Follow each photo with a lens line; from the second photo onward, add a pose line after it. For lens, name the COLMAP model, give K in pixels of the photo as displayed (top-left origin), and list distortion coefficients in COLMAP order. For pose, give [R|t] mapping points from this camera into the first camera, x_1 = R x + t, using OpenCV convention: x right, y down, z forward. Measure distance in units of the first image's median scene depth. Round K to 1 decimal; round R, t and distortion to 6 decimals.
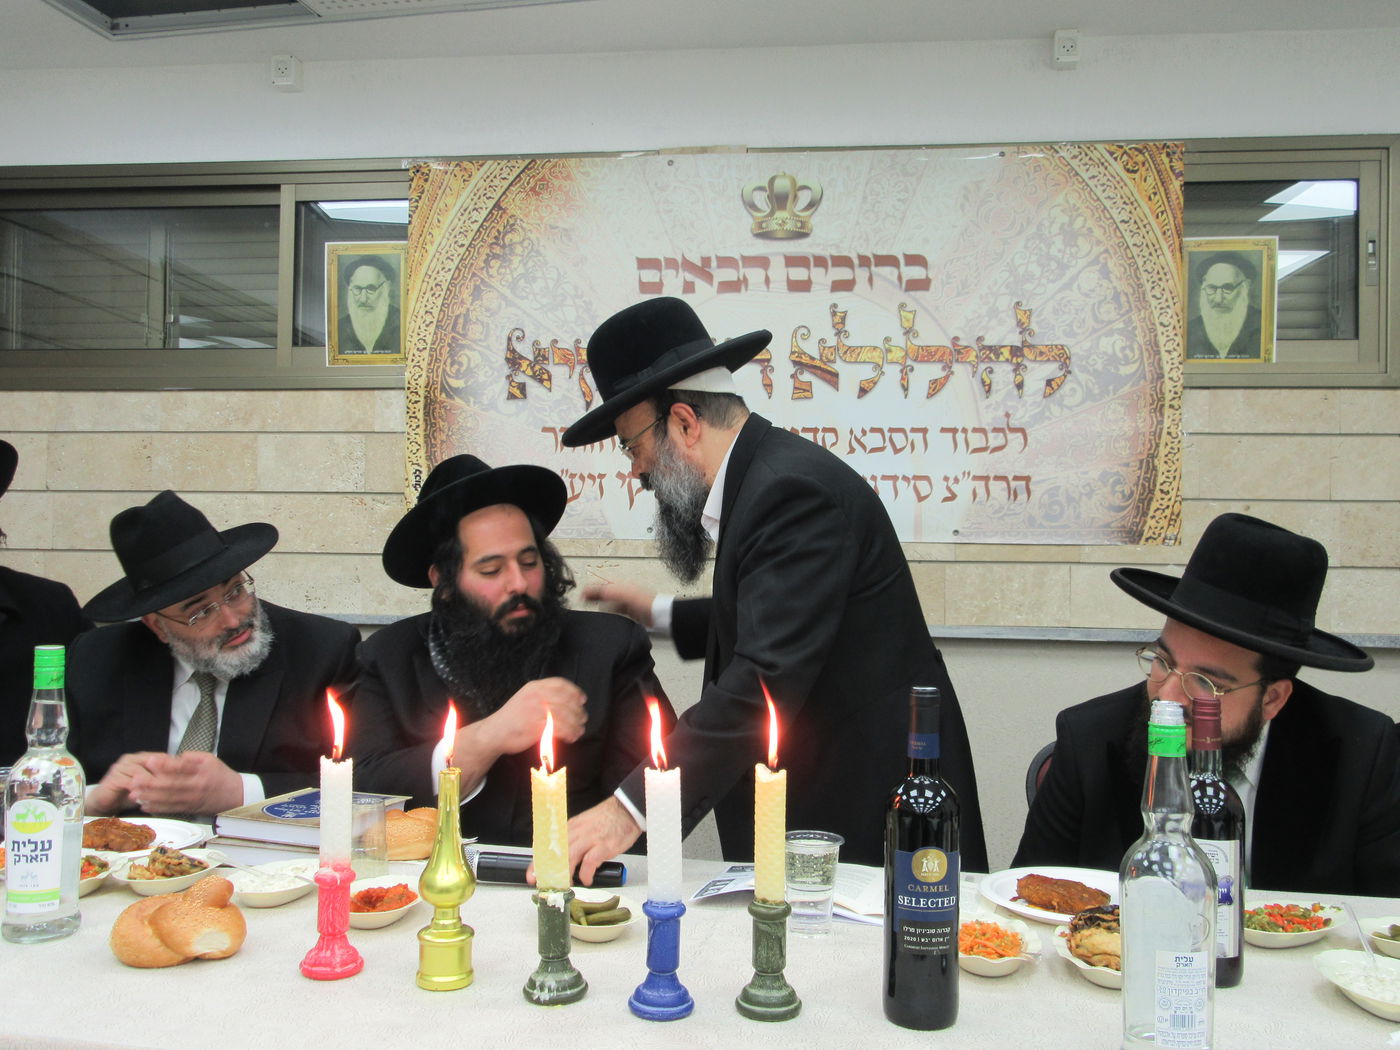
lens RADIAL K [[1240.4, 0, 690.2], [0, 1240.4, 525.6], [0, 0, 1]] dist [0.001716, -0.005501]
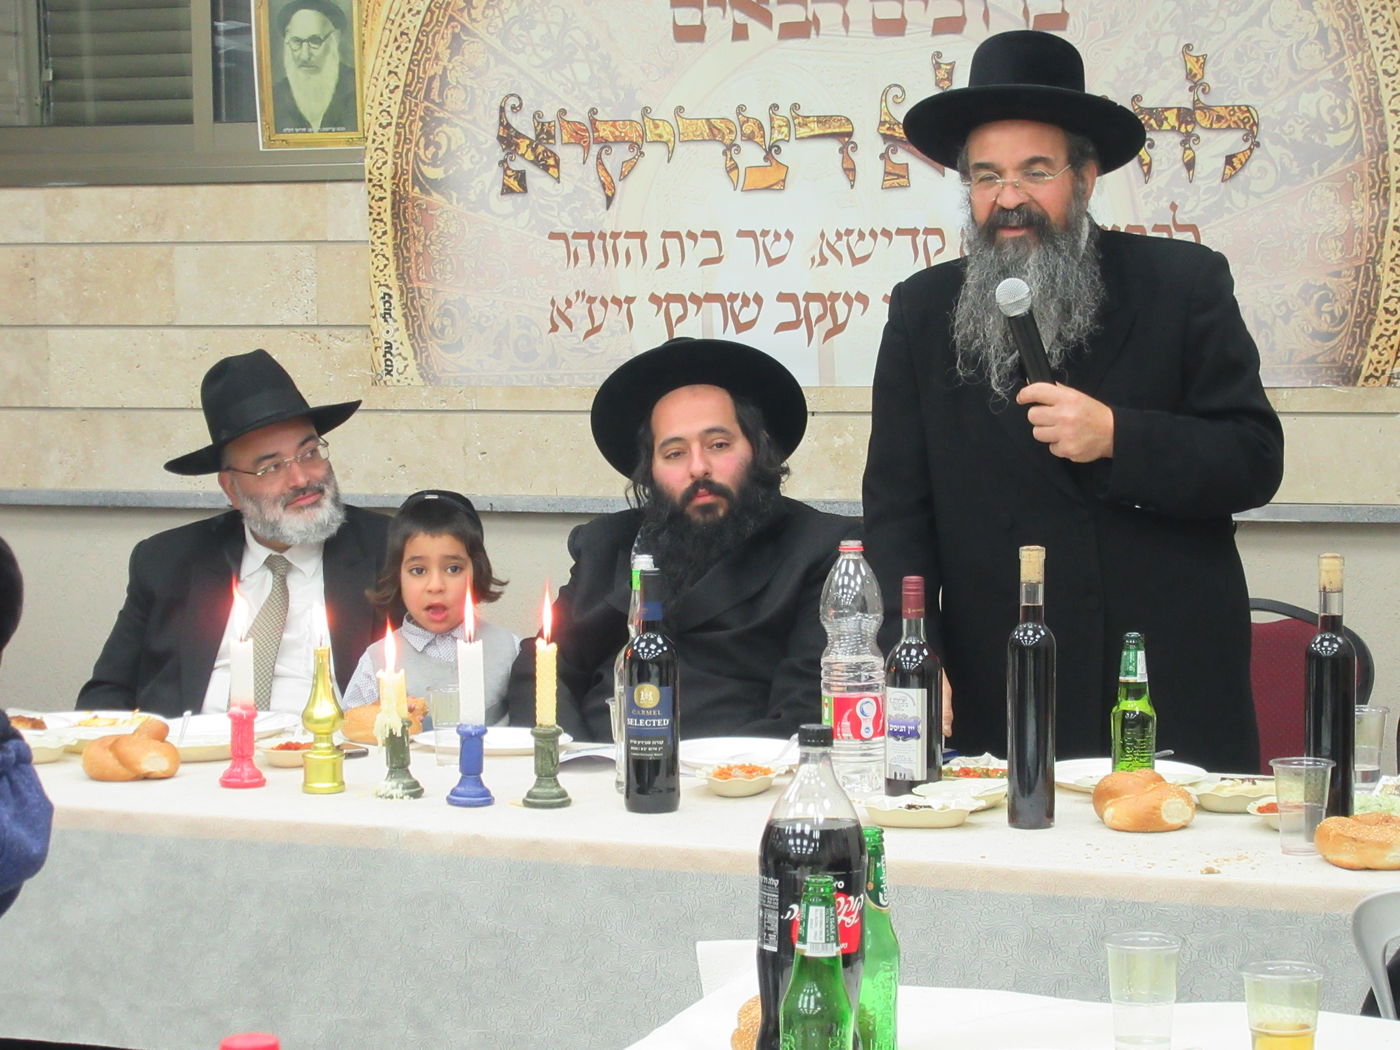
lens RADIAL K [[3555.3, 0, 703.7], [0, 3555.3, 577.2], [0, 0, 1]] dist [0.029083, 0.541141]
pose [[0.980906, -0.006802, -0.194363, 0.385017], [0.028660, 0.993532, 0.109872, -0.109405], [0.192359, -0.113345, 0.974757, -1.064210]]
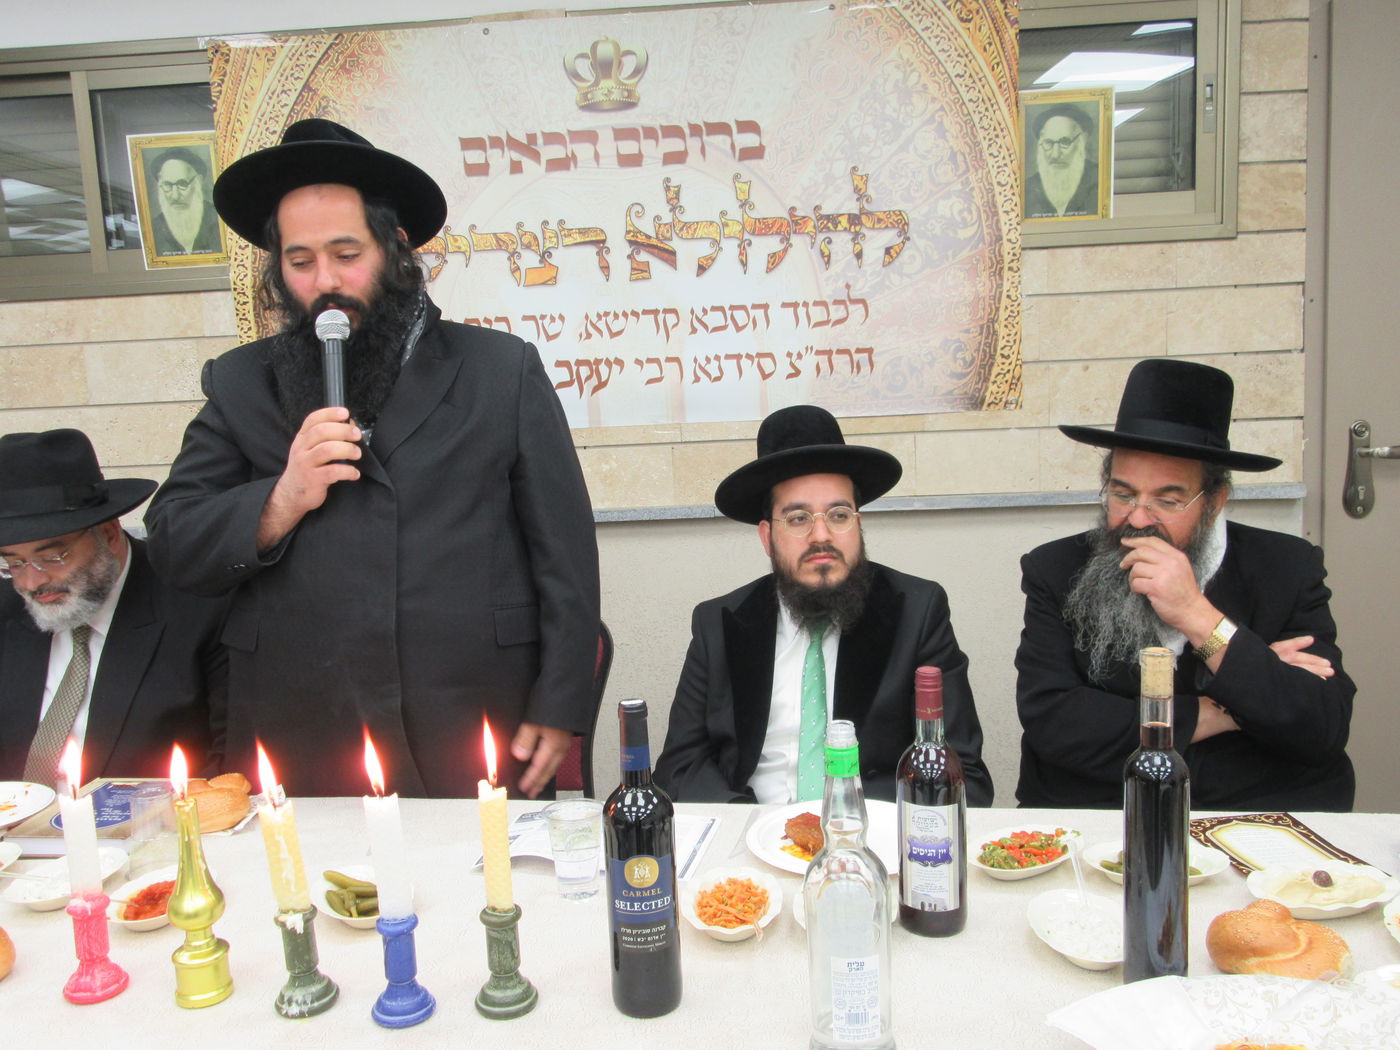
lens RADIAL K [[1240.8, 0, 693.5], [0, 1240.8, 524.8], [0, 0, 1]] dist [0.002724, 0.002095]
pose [[0.996894, -0.067074, 0.041278, 0.079755], [0.059657, 0.985272, 0.160249, -0.067395], [-0.051418, -0.157289, 0.986213, 0.004142]]
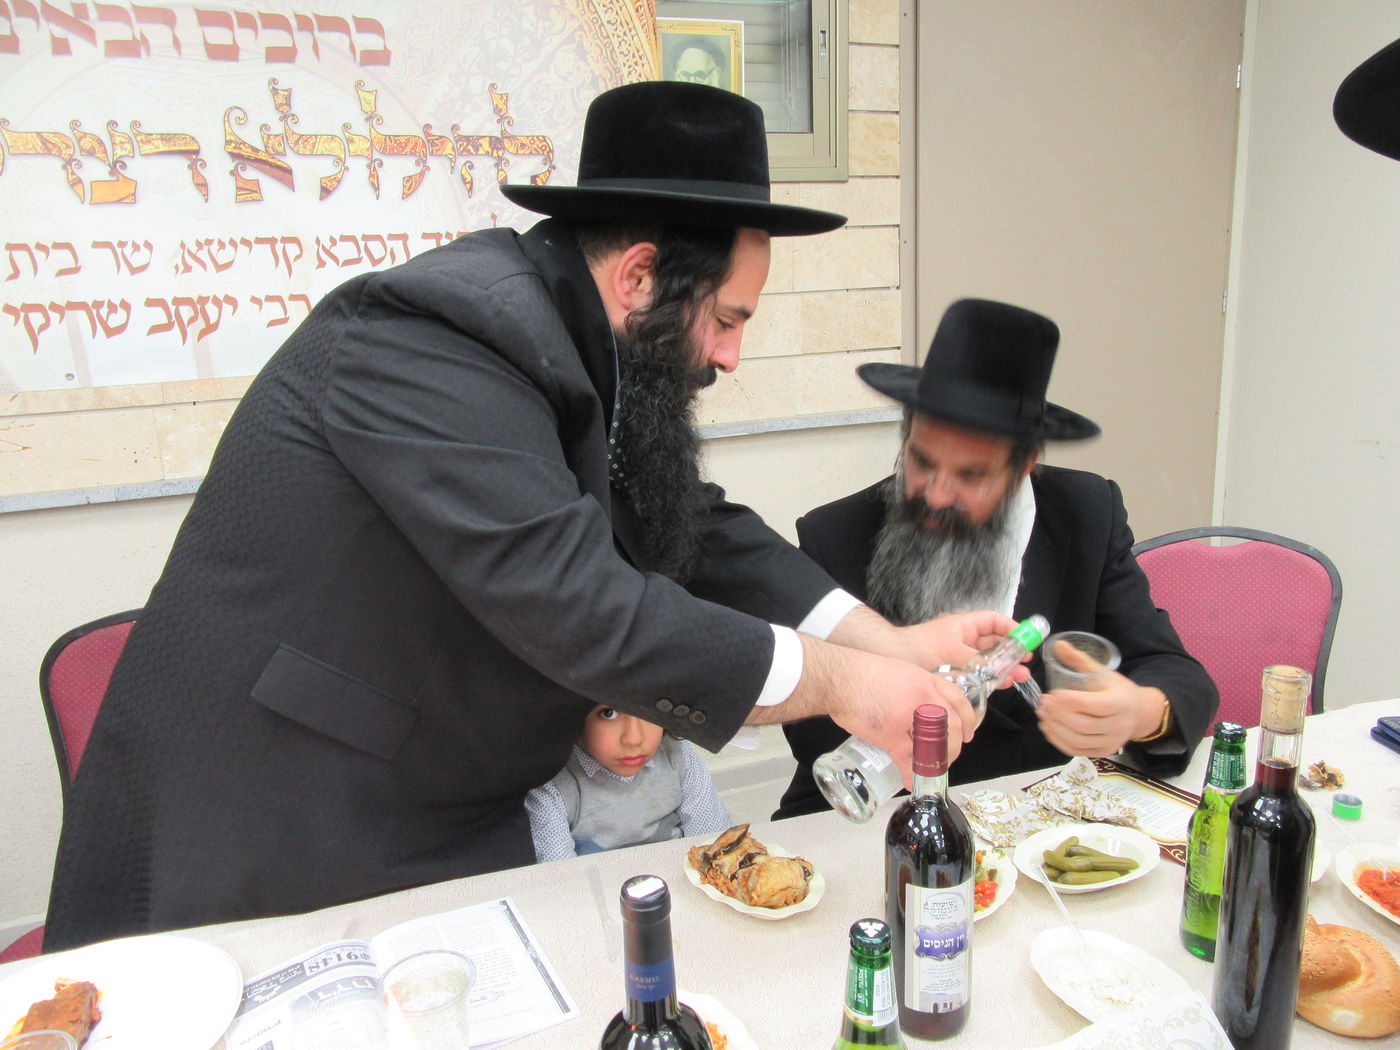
lens RADIAL K [[1027.5, 0, 692.8], [0, 1027.5, 524.0], [0, 0, 1]] dist [-0.013510, 0.033255]
pose [[0.877046, -0.164521, 0.451358, 0.005267], [0.044010, 0.963097, 0.265533, -0.064997], [-0.478387, -0.213020, 0.851920, 0.233525]]
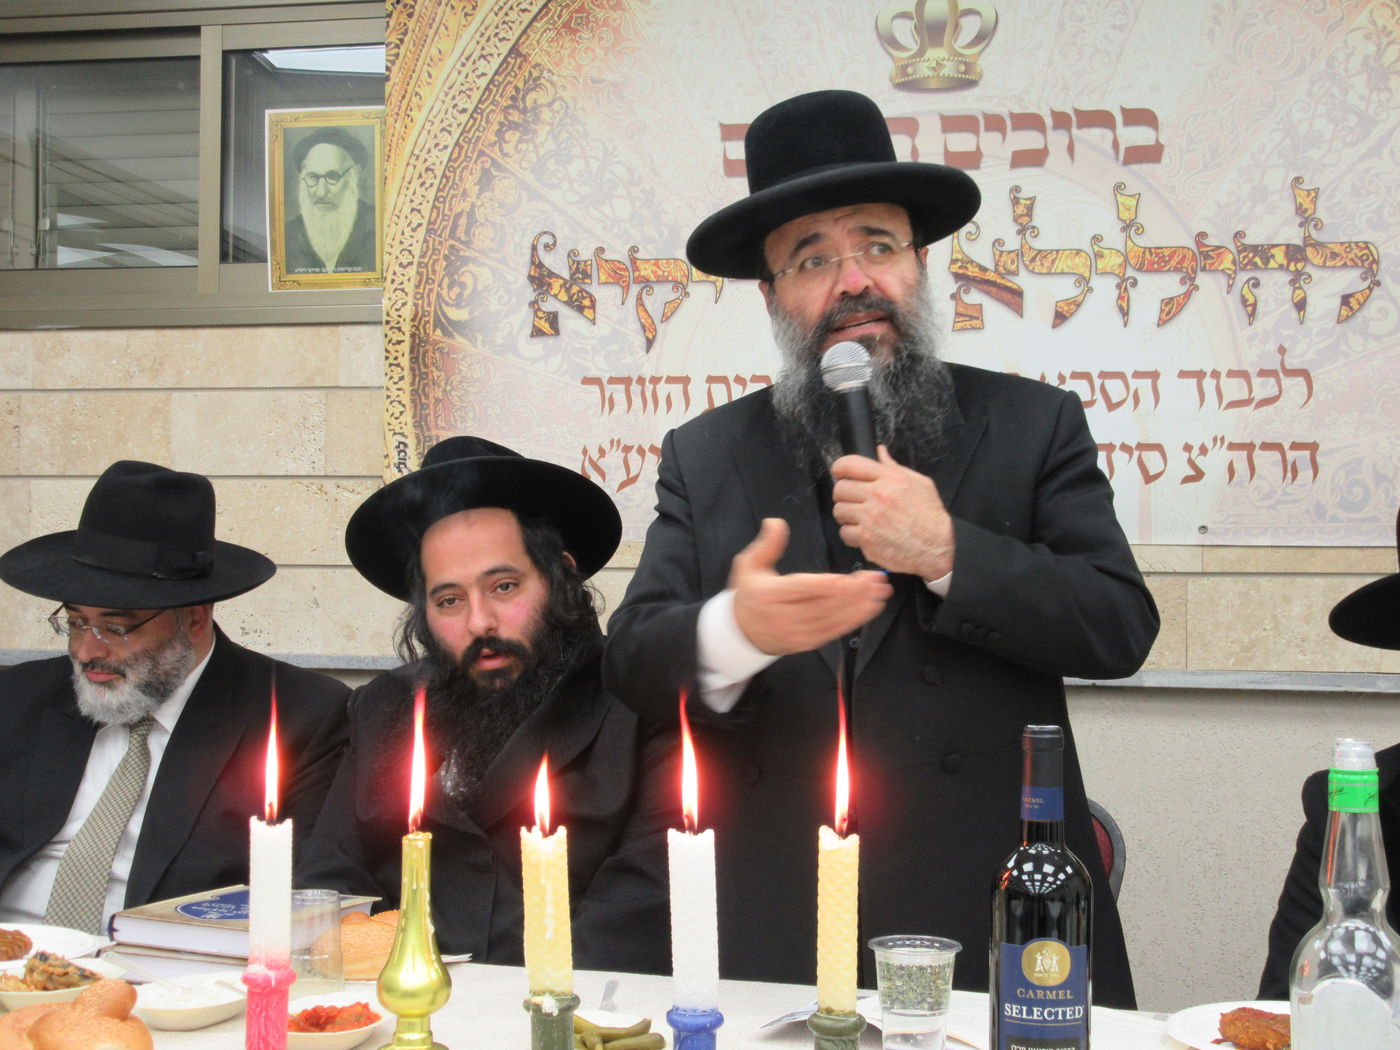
lens RADIAL K [[1987.1, 0, 697.8], [0, 1987.1, 529.9], [0, 0, 1]] dist [0.023810, 0.011937]
pose [[0.996797, -0.006155, -0.079735, 0.030483], [0.006137, 0.999981, -0.000469, 0.004880], [0.079736, -0.000022, 0.996816, -0.078073]]
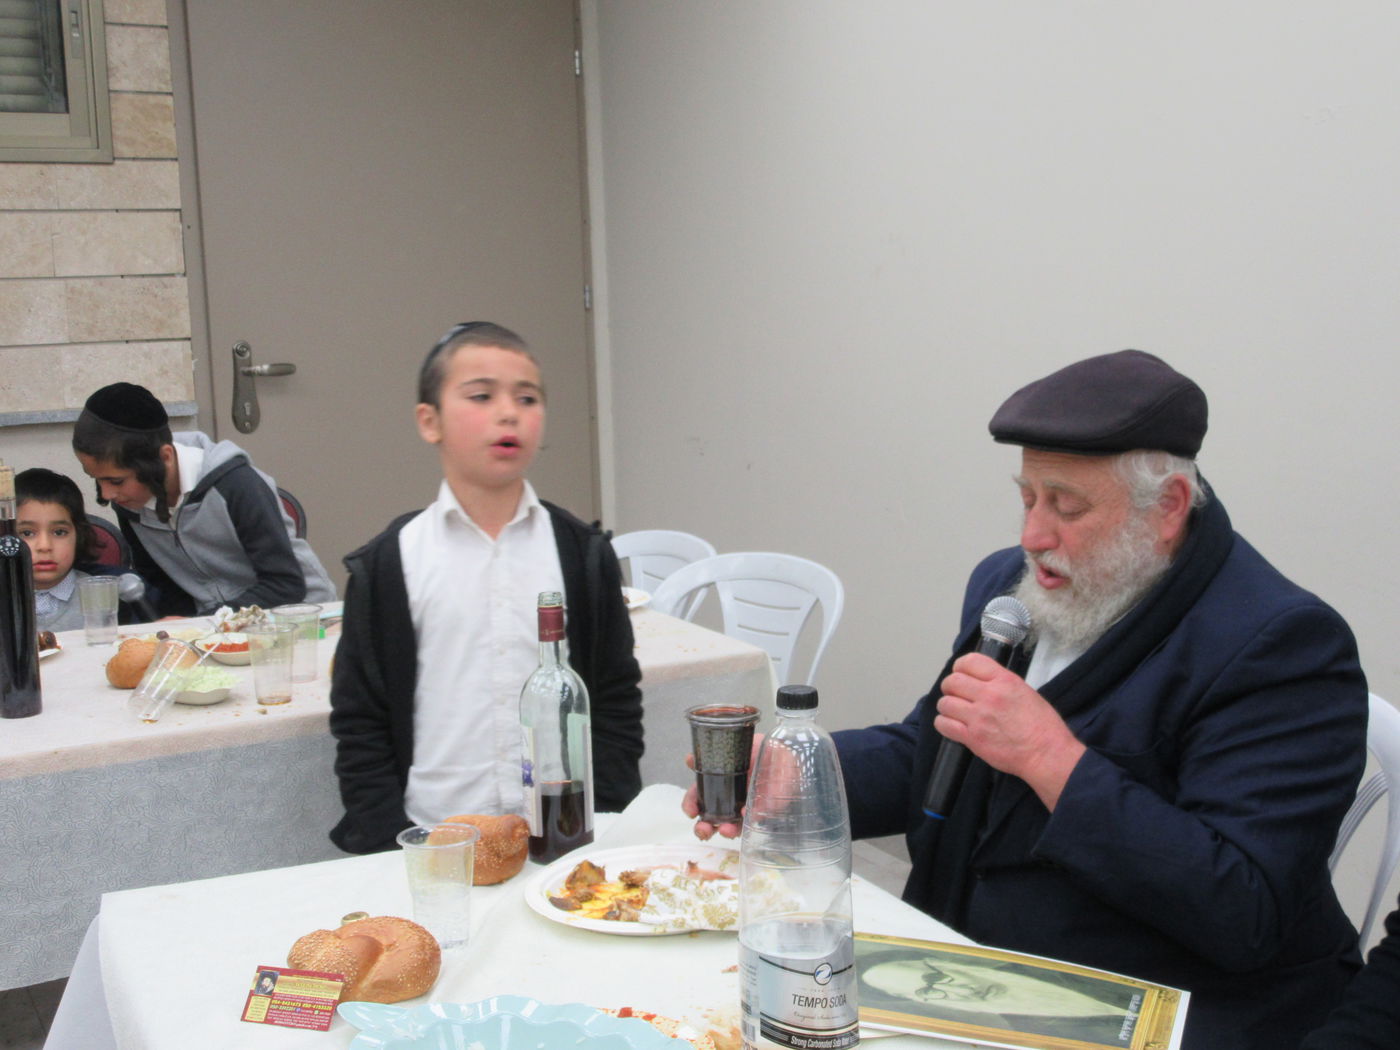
lens RADIAL K [[1950.8, 0, 700.0], [0, 1950.8, 525.0], [0, 0, 1]] dist [0.083847, -0.021860]
pose [[0.763616, -0.127548, 0.632947, -0.118476], [0.015856, 0.983703, 0.179102, -0.097375], [-0.645476, -0.126729, 0.753193, -0.550982]]
